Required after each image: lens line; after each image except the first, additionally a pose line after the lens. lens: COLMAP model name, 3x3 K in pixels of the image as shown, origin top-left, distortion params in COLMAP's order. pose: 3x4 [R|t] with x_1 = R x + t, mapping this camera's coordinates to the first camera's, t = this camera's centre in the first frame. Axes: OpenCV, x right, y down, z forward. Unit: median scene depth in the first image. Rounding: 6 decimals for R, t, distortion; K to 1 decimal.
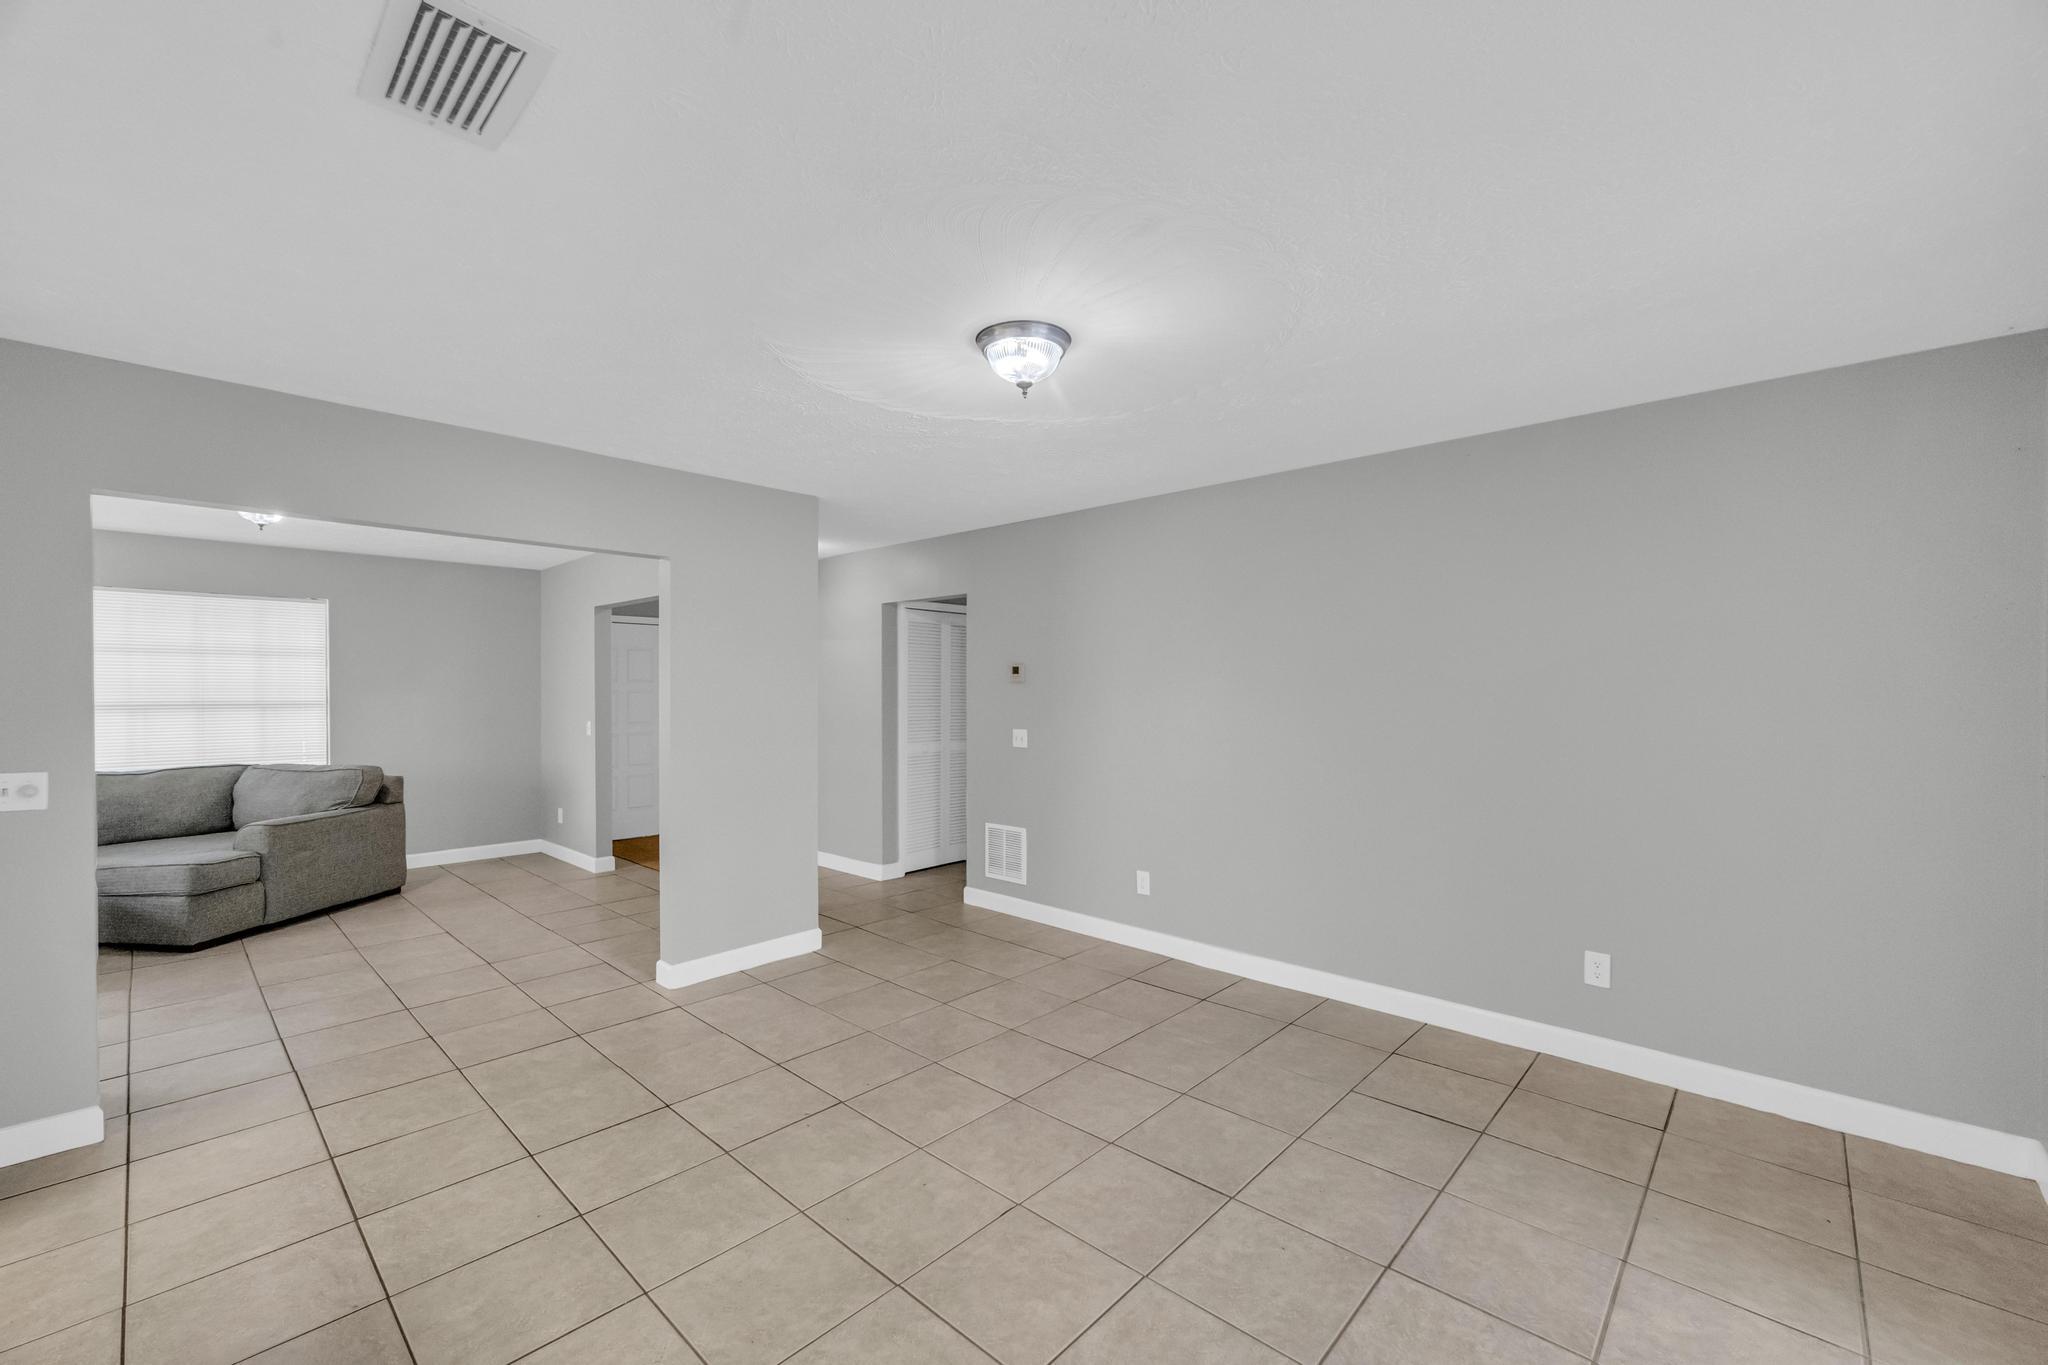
lens RADIAL K [[827.3, 0, 1024.0], [0, 827.3, 682.5], [0, 0, 1]] dist [-0.001449, 0.000103]
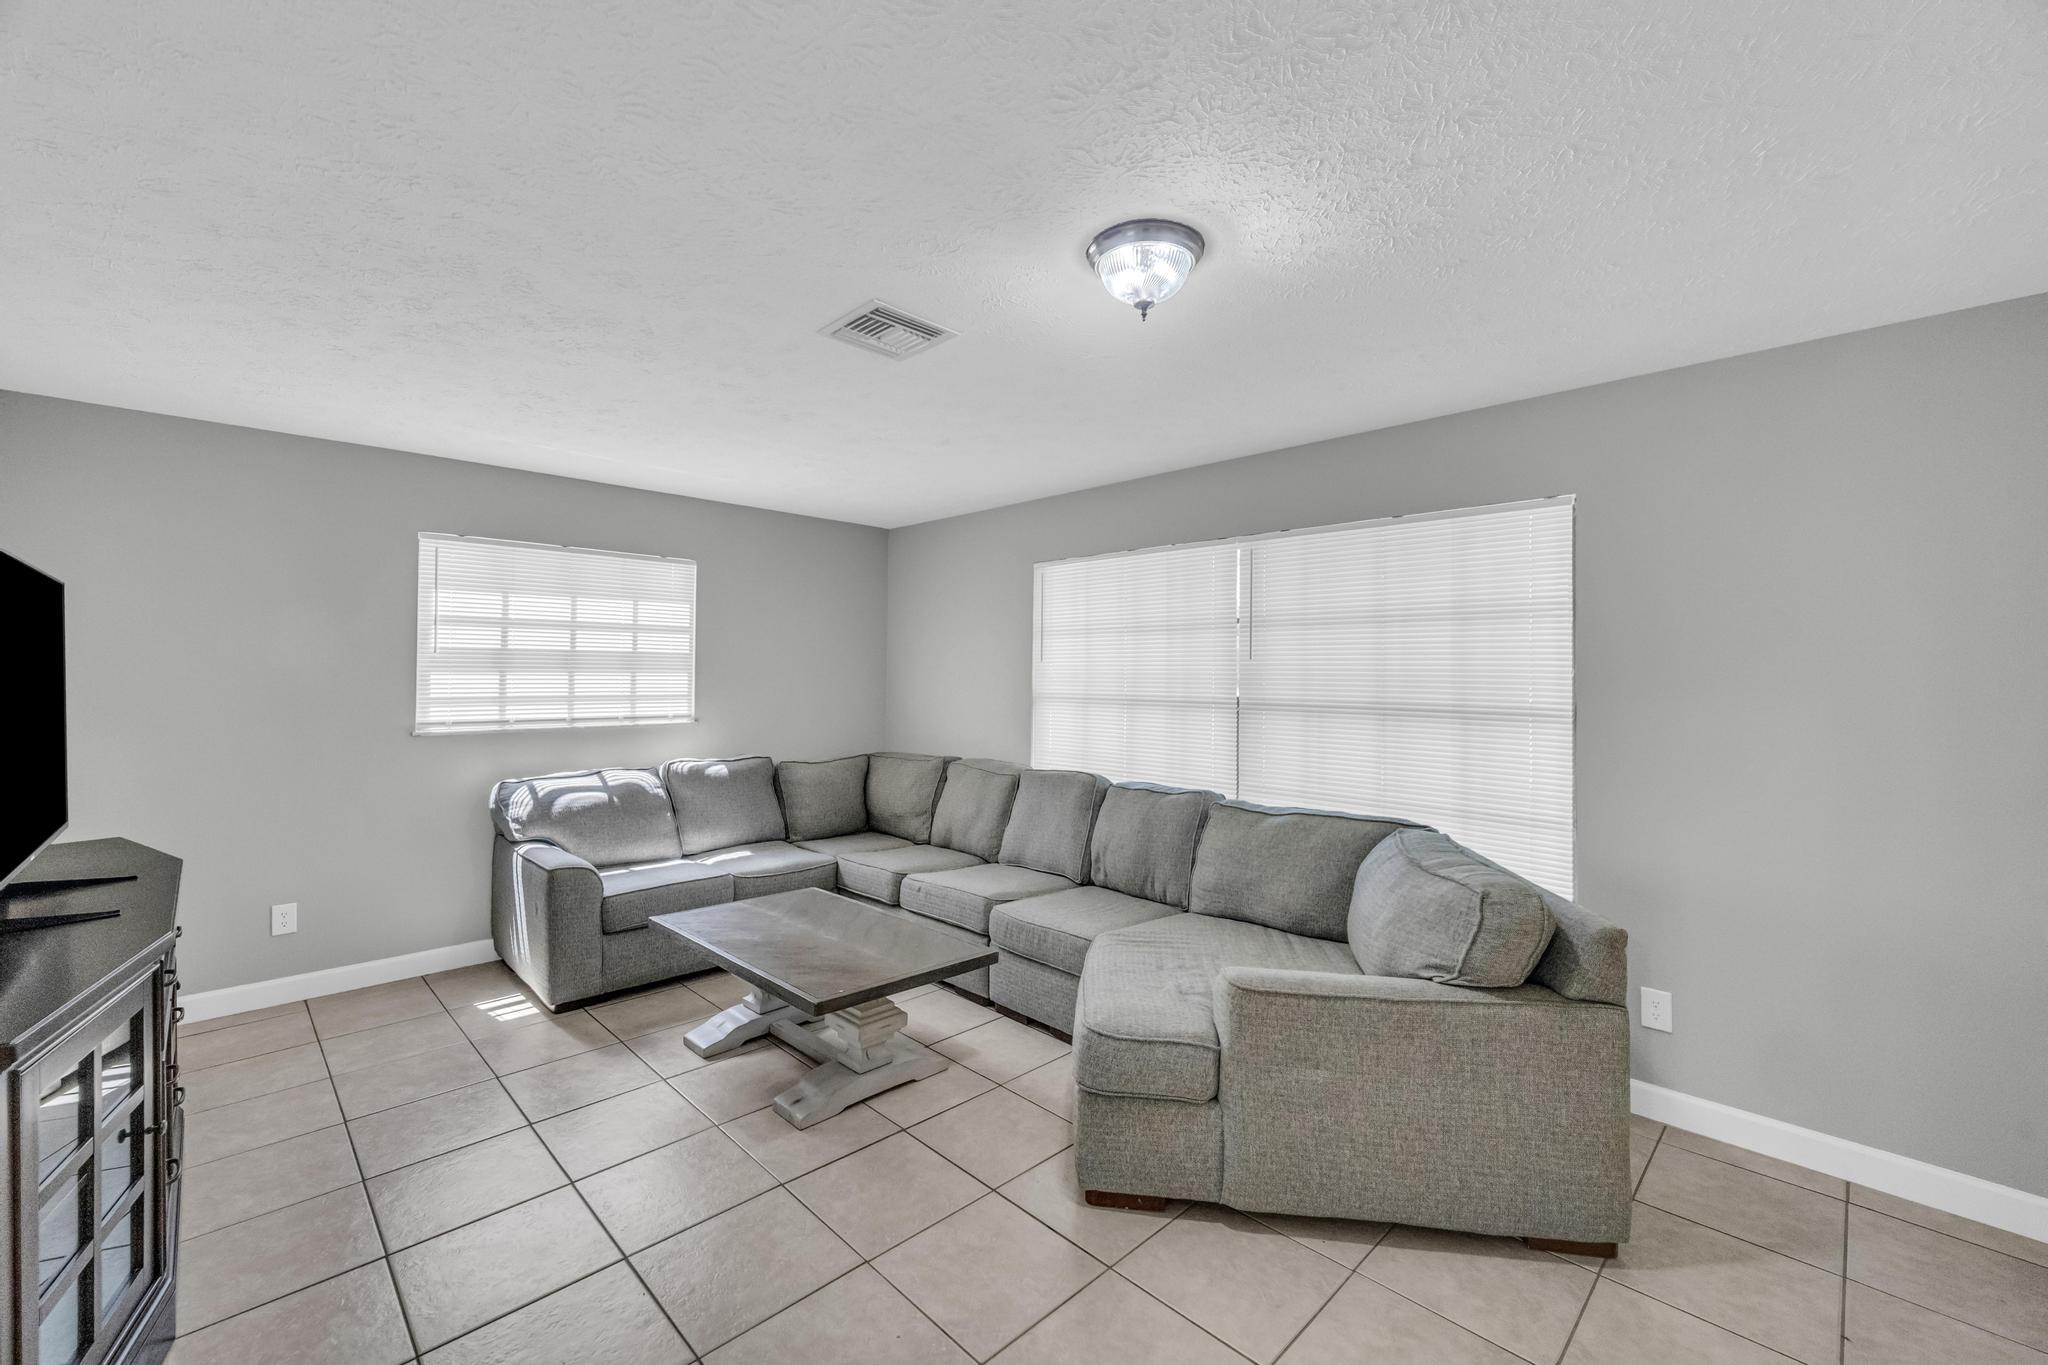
lens RADIAL K [[827.3, 0, 1024.0], [0, 827.3, 682.5], [0, 0, 1]] dist [-0.001449, 0.000103]
pose [[-0.038113, 0.006487, -0.999252, -0.417735], [-0.005882, 0.999960, 0.006716, 0.005934], [0.999256, 0.006133, -0.038073, 0.811644]]
